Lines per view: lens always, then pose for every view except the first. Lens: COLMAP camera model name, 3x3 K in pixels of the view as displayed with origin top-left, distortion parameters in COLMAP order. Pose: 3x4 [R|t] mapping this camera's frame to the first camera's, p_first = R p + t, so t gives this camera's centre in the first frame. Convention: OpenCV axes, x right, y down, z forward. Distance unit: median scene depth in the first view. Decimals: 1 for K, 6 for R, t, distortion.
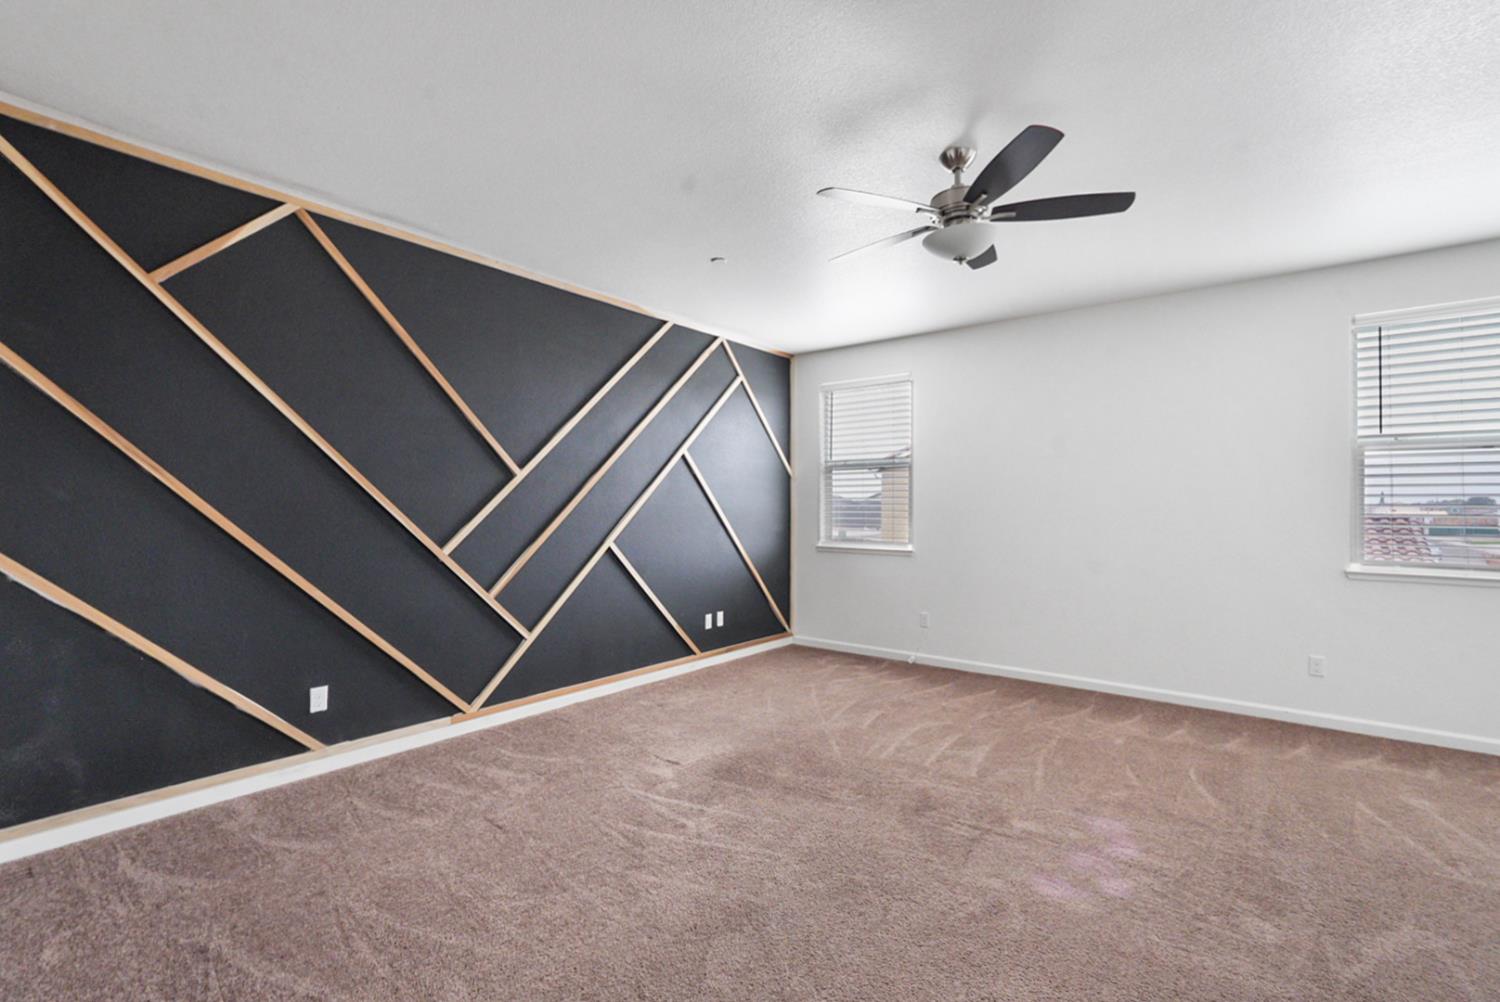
lens RADIAL K [[667.9, 0, 752.5], [0, 667.9, 501.1], [0, 0, 1]] dist [-0.008236, 0.003615]
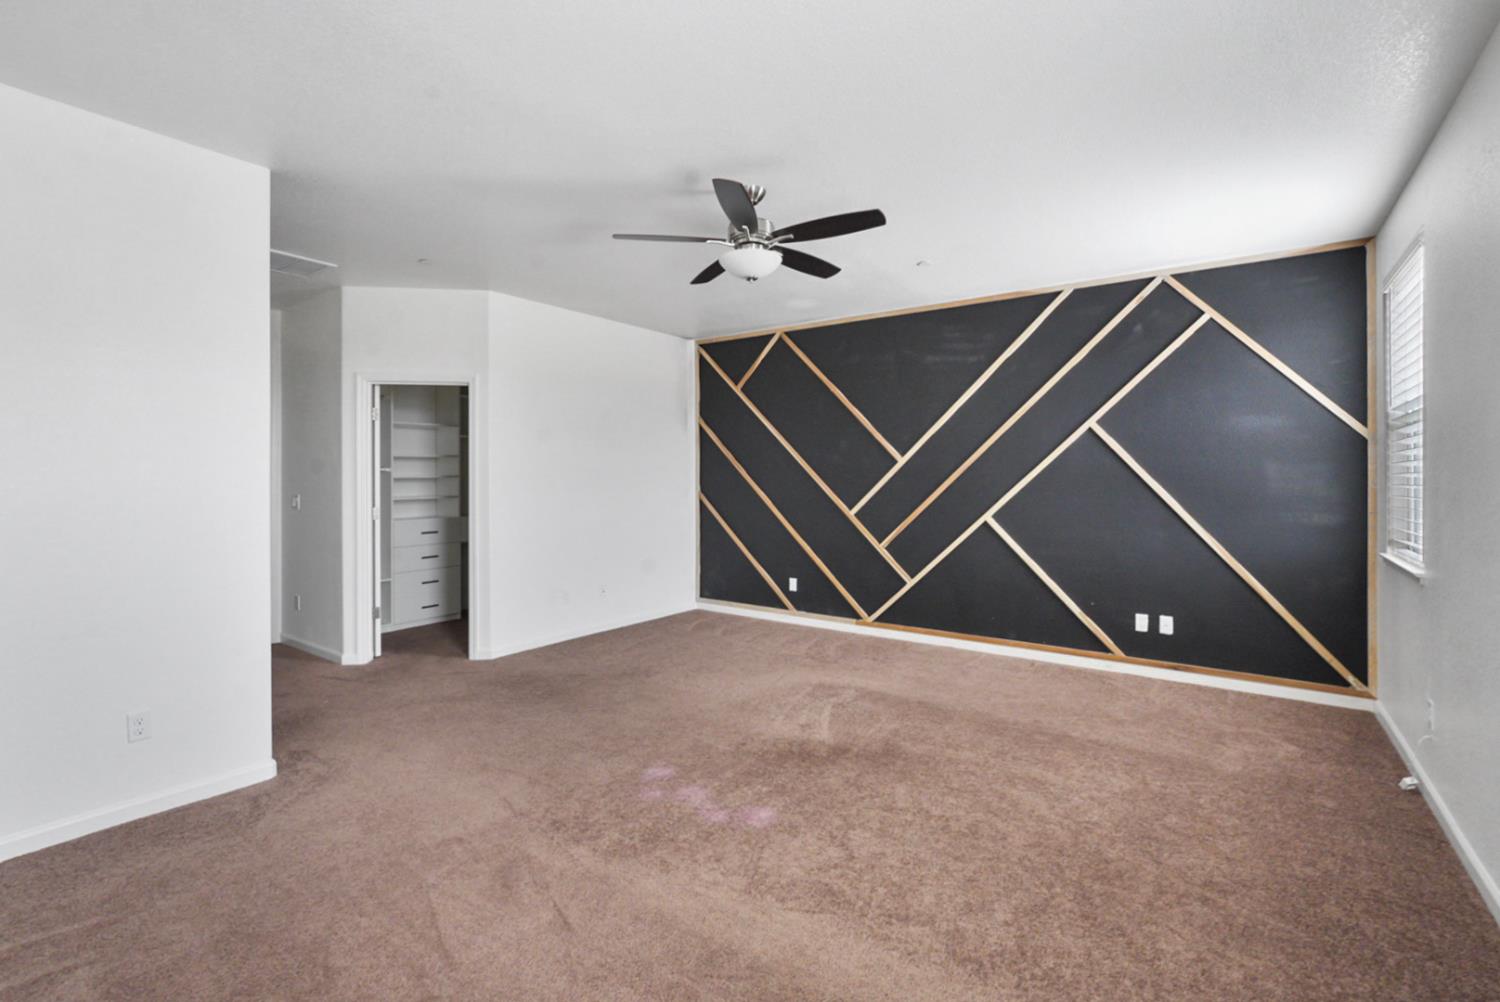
lens RADIAL K [[667.9, 0, 753.0], [0, 667.9, 491.0], [0, 0, 1]] dist [-0.008236, 0.003615]
pose [[0.044136, 0.014407, -0.998922, 1.004603], [0.005778, 0.999876, 0.014676, -0.000672], [0.999009, -0.006420, 0.044047, 0.640417]]
